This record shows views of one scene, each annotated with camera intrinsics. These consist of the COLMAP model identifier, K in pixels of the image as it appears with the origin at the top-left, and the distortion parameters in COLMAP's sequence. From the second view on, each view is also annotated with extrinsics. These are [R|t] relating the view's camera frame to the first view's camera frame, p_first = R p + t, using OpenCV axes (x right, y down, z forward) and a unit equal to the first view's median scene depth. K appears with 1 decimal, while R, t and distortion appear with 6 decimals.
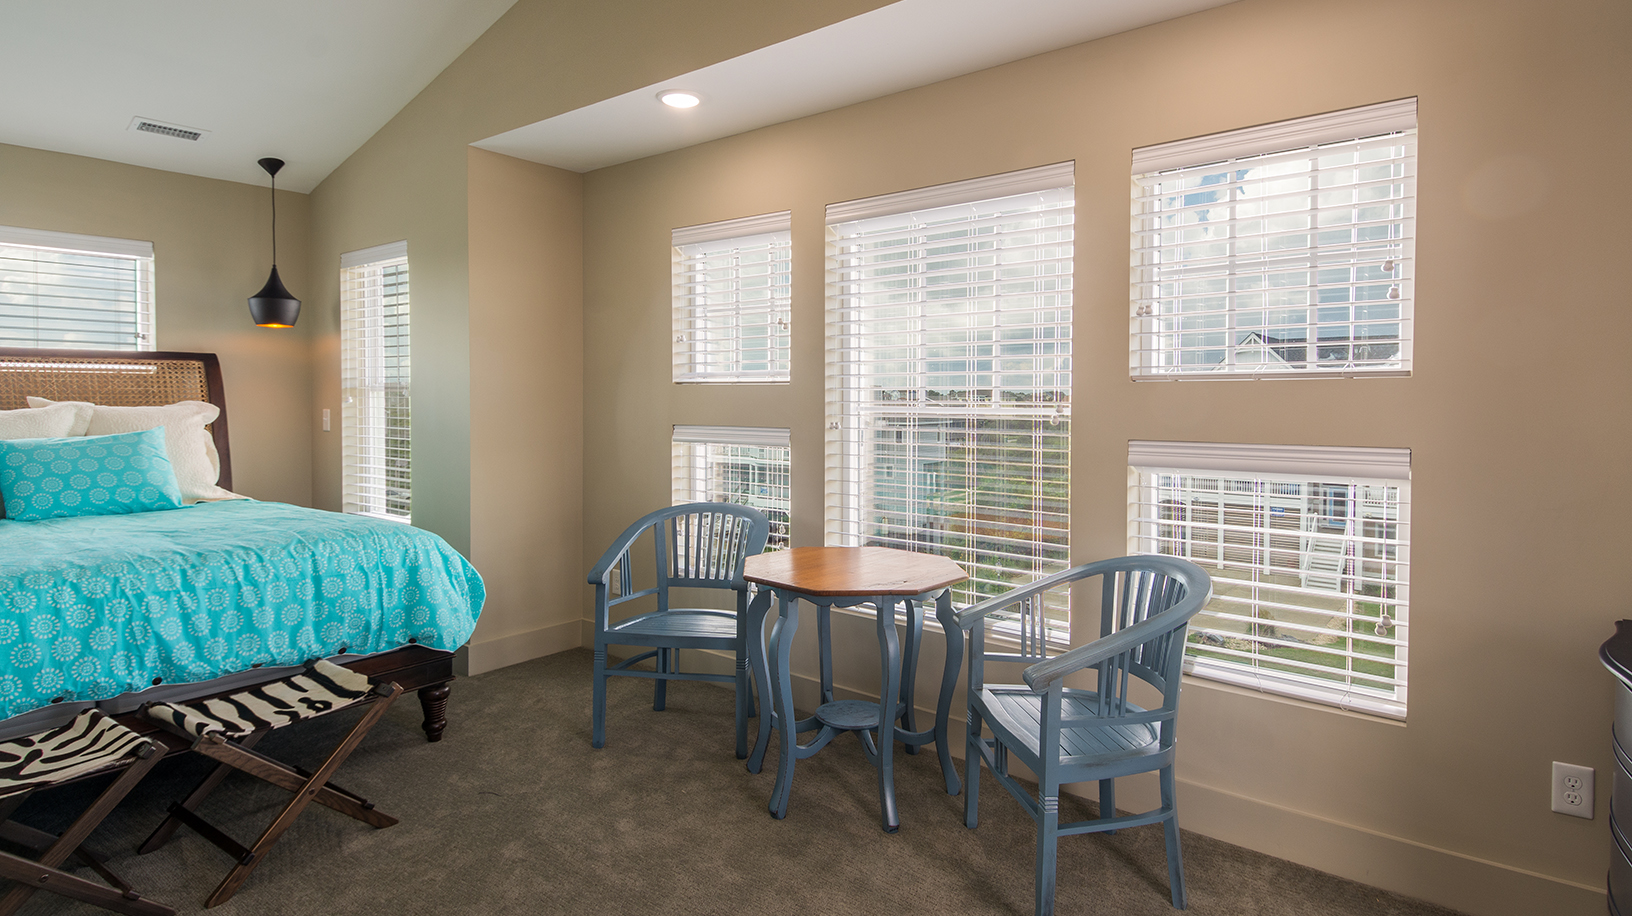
lens RADIAL K [[871.1, 0, 812.6], [0, 871.1, 391.3], [0, 0, 1]] dist [0.040105, -0.001689]
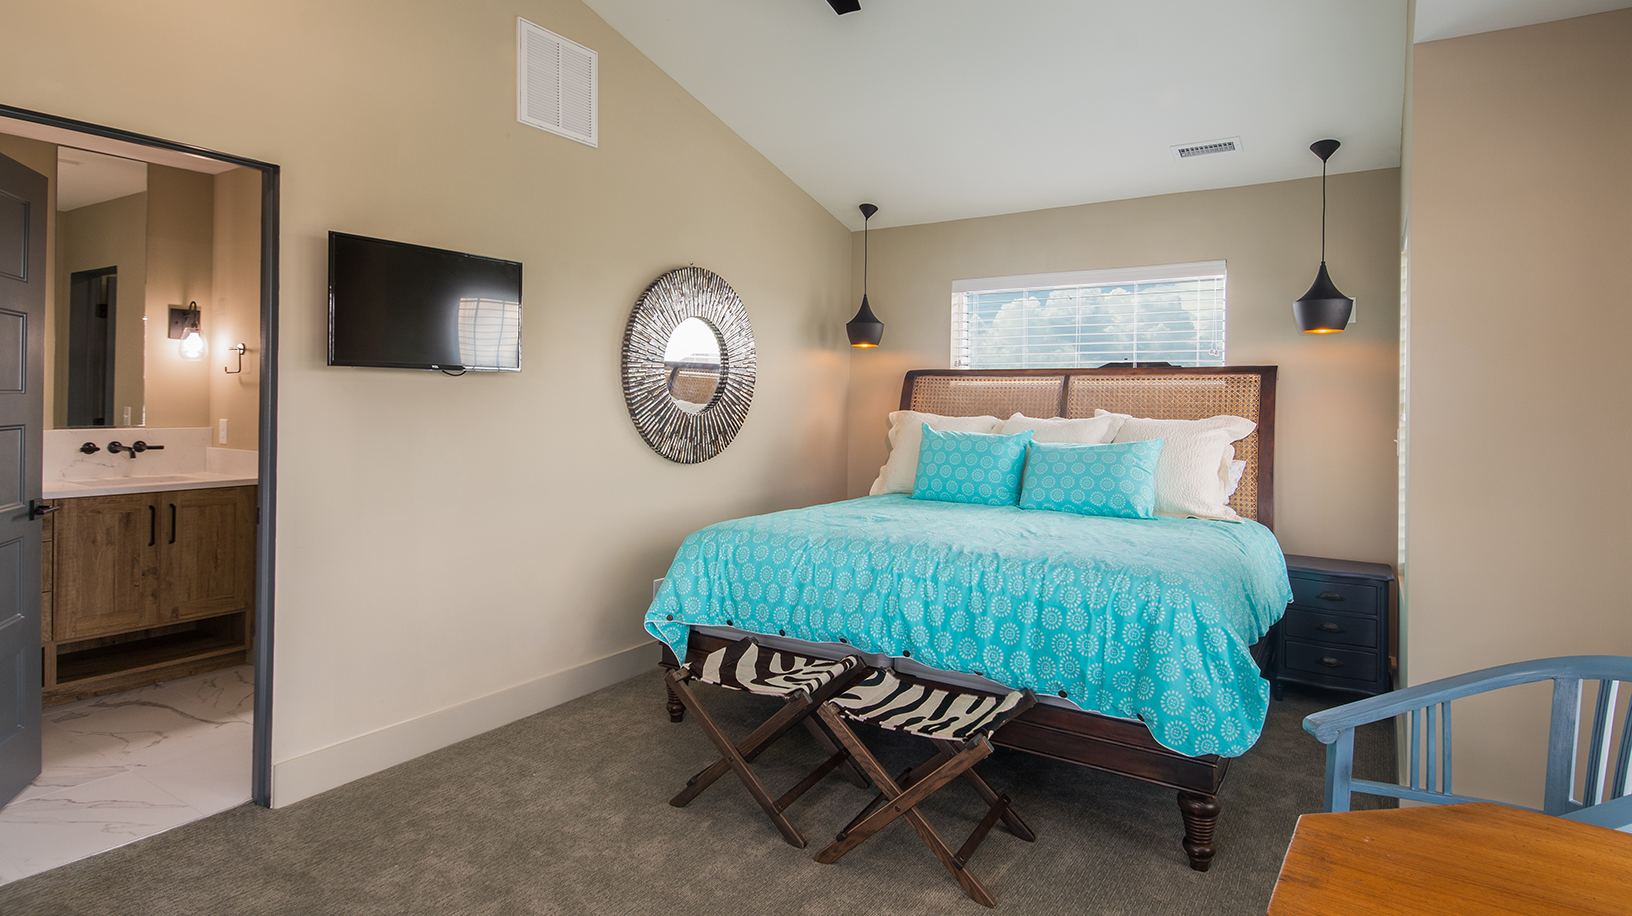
lens RADIAL K [[871.1, 0, 812.6], [0, 871.1, 391.3], [0, 0, 1]] dist [0.040105, -0.001689]
pose [[0.101357, -0.013269, -0.994762, 0.340646], [-0.008297, 0.999865, -0.014183, 0.002778], [0.994816, 0.009691, 0.101233, 0.678672]]
